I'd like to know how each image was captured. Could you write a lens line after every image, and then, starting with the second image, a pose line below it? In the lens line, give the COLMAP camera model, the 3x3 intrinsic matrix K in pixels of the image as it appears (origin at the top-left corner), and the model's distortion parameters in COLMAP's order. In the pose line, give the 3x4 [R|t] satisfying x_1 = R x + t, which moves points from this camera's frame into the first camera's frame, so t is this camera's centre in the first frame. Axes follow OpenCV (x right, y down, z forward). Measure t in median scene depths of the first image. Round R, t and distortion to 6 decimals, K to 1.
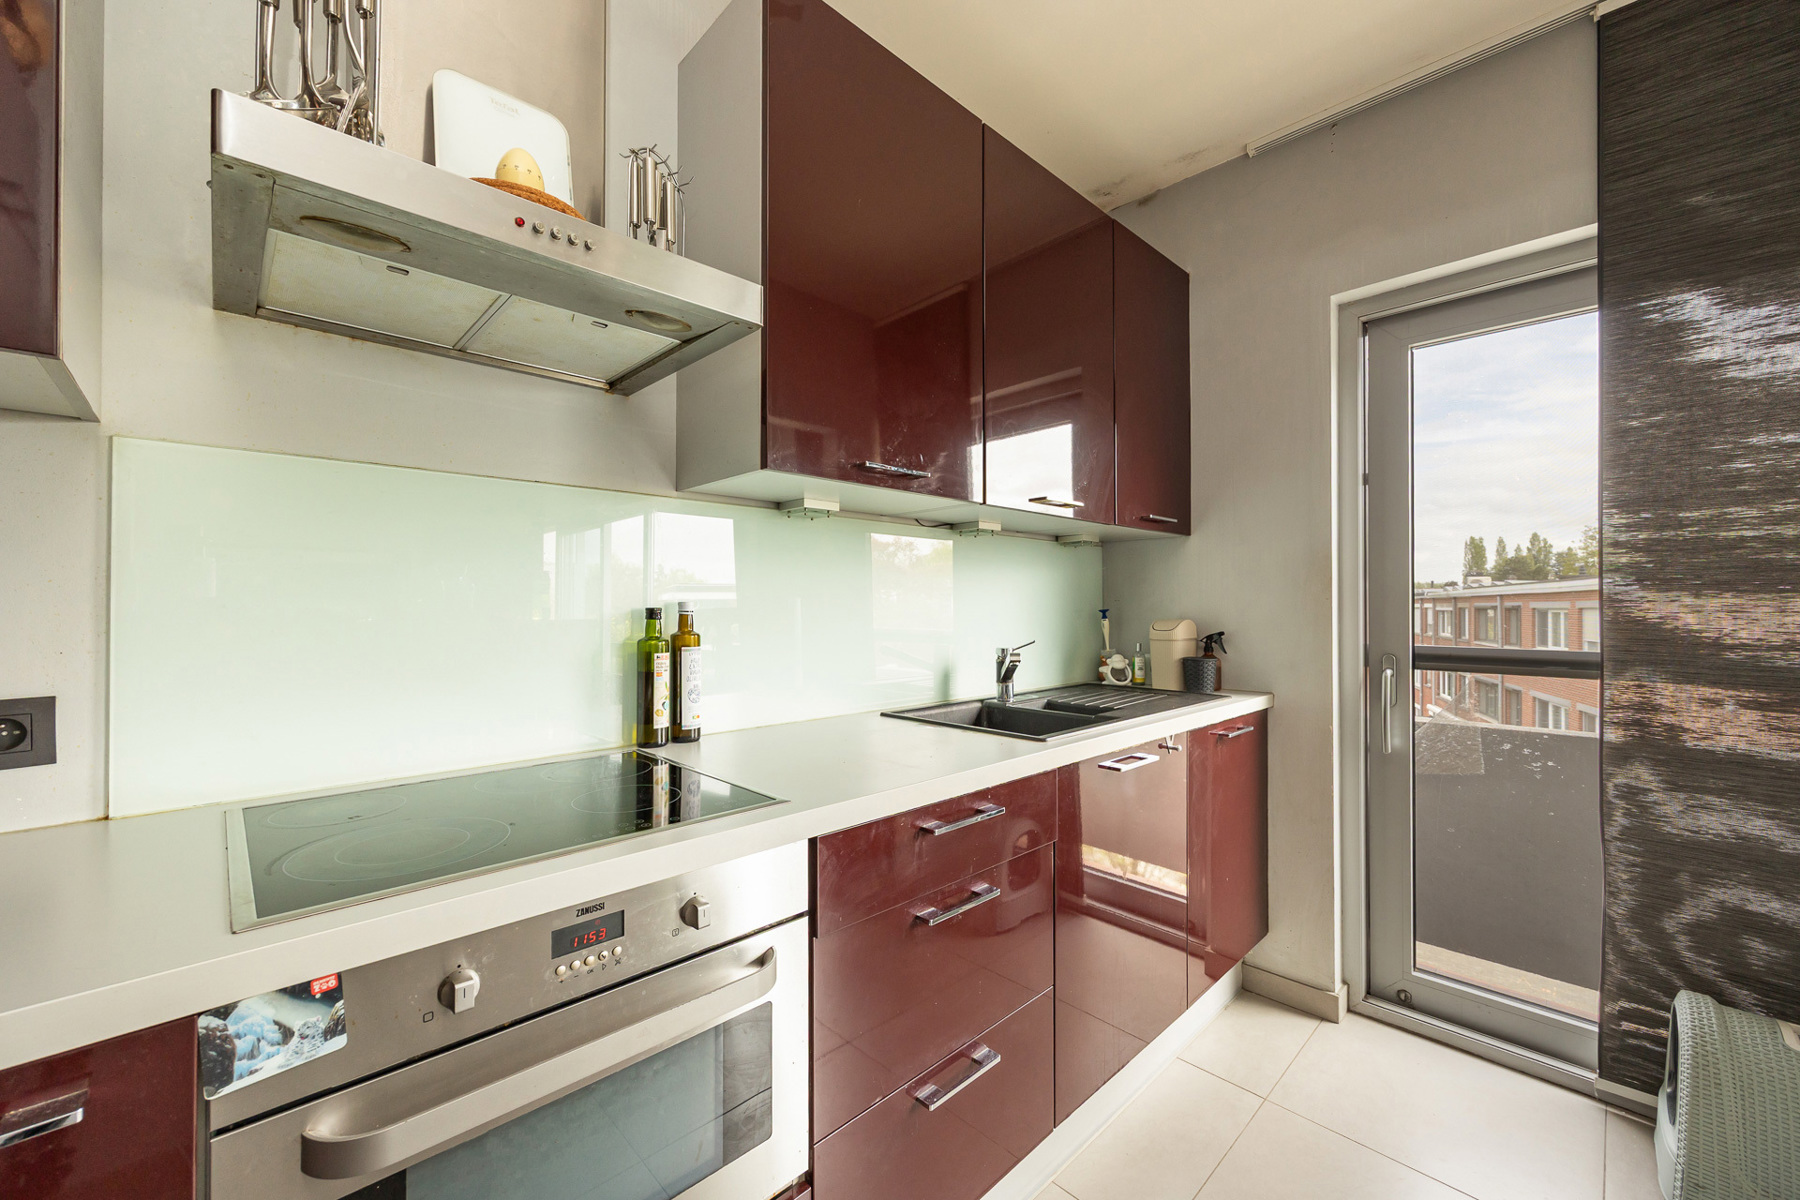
lens RADIAL K [[713.9, 0, 900.0], [0, 713.9, 600.0], [0, 0, 1]] dist [-0.000042, -0.000005]
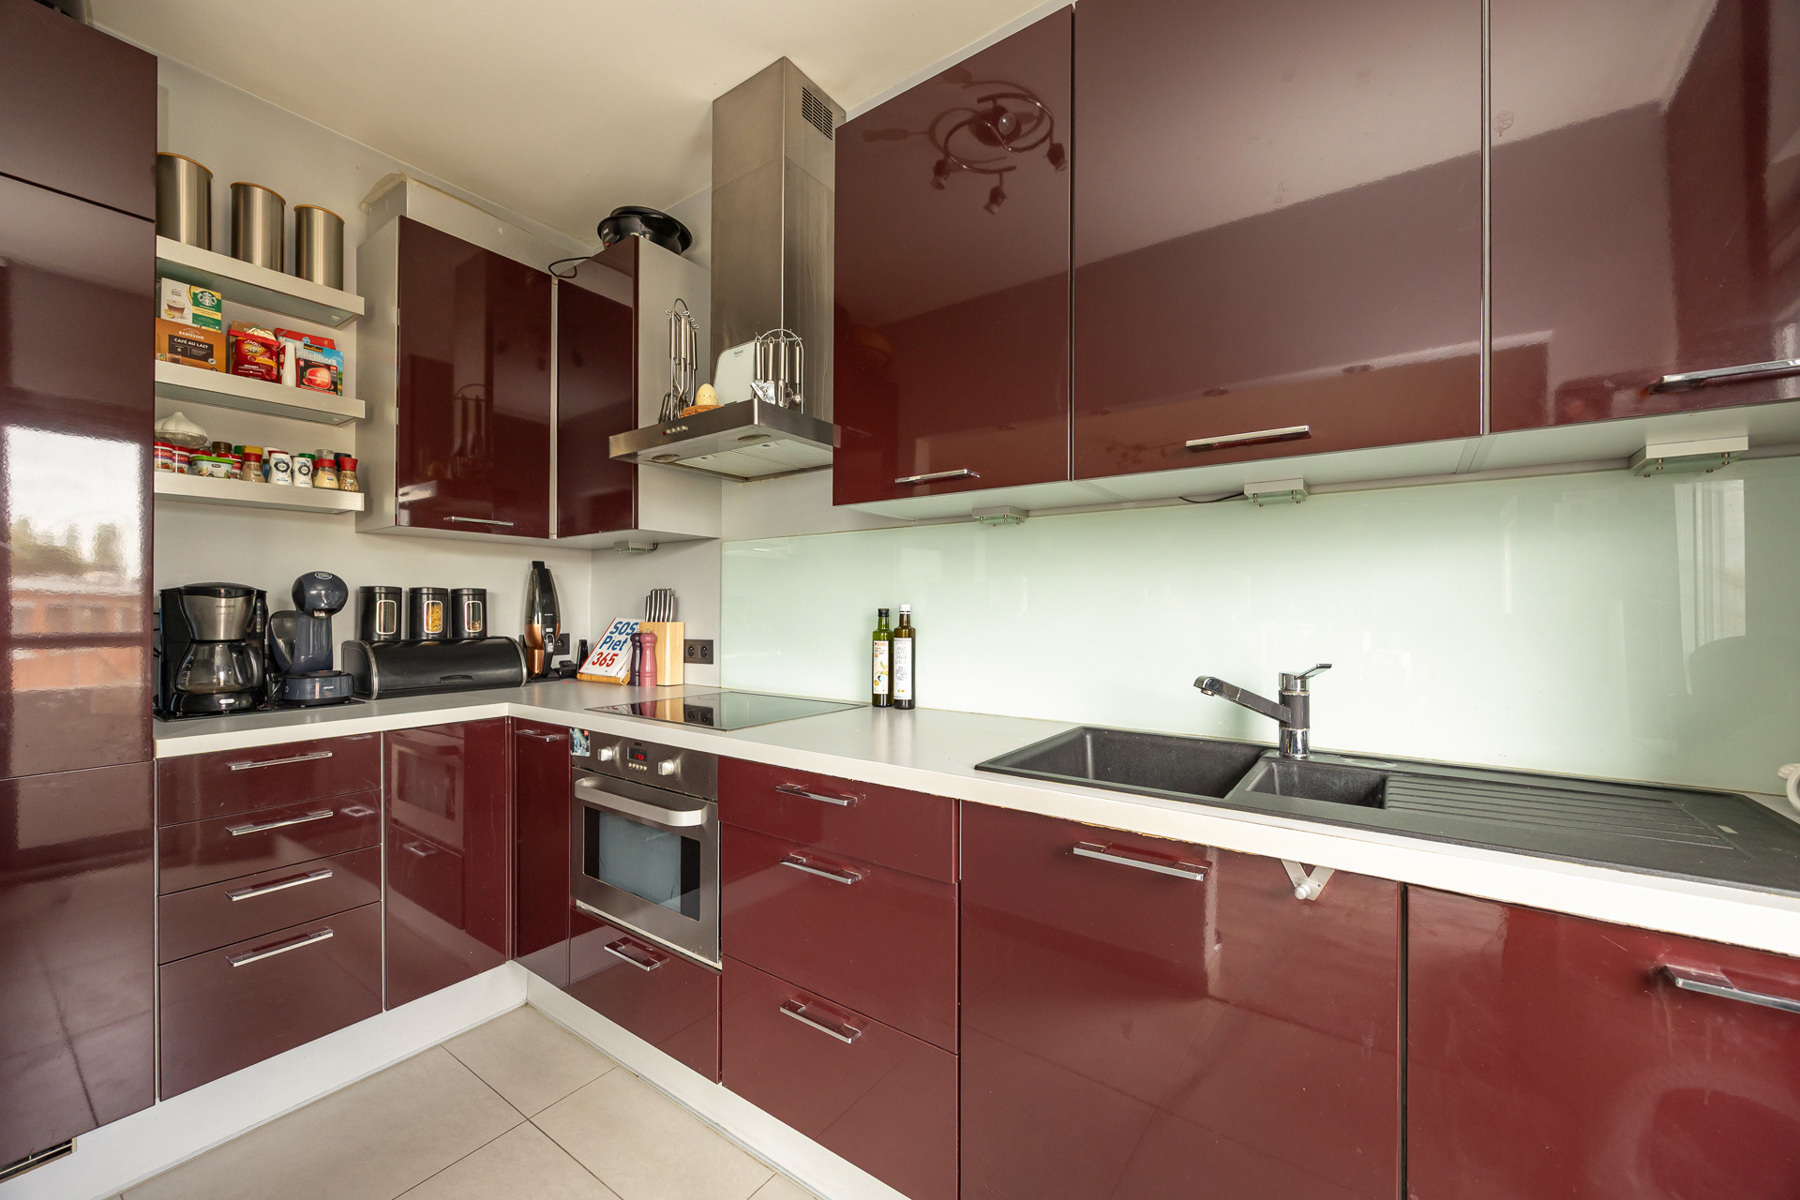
lens RADIAL K [[695.3, 0, 895.7], [0, 695.3, 601.3], [0, 0, 1]] dist [-0.001231, -0.000270]
pose [[0.183712, -0.017499, -0.982824, 1.014396], [-0.003733, 0.999822, -0.018499, 0.021407], [0.982973, 0.007067, 0.183614, 0.777471]]
